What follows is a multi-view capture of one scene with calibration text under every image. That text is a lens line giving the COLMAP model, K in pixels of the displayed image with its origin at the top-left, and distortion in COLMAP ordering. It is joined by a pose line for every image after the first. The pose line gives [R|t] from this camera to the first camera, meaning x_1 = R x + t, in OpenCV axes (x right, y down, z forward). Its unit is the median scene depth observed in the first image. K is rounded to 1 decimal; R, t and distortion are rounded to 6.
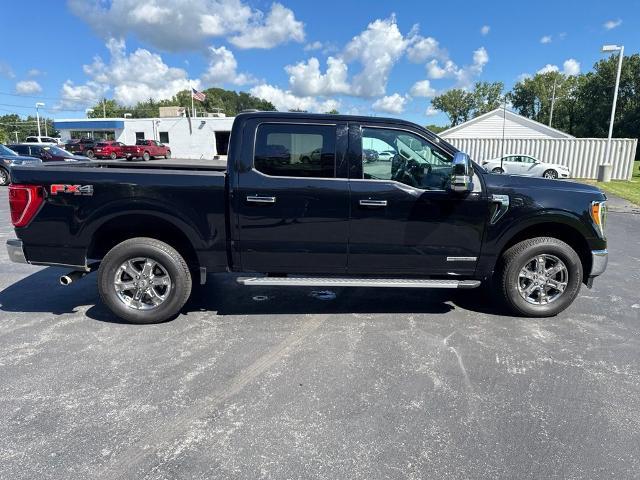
lens RADIAL K [[476.3, 0, 313.8], [0, 476.3, 238.9], [0, 0, 1]] dist [0.007450, -0.017174]
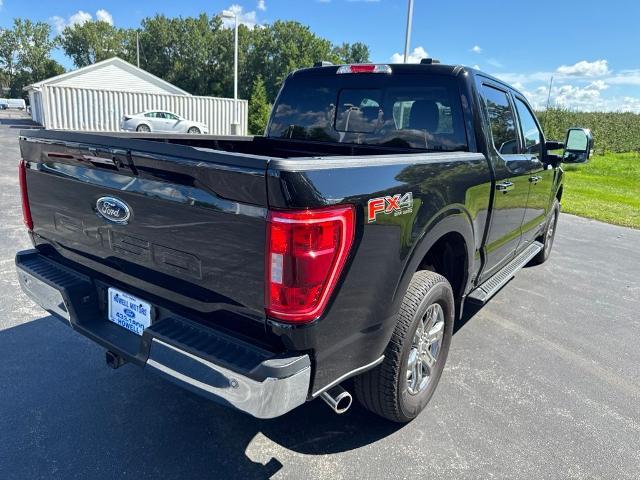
lens RADIAL K [[476.3, 0, 320.0], [0, 476.3, 238.2], [0, 0, 1]] dist [0.007450, -0.017174]
pose [[0.598883, -0.173440, 0.781829, -0.176479], [0.099332, 0.984815, 0.142382, -0.027204], [-0.794652, -0.007609, 0.607018, 0.151689]]
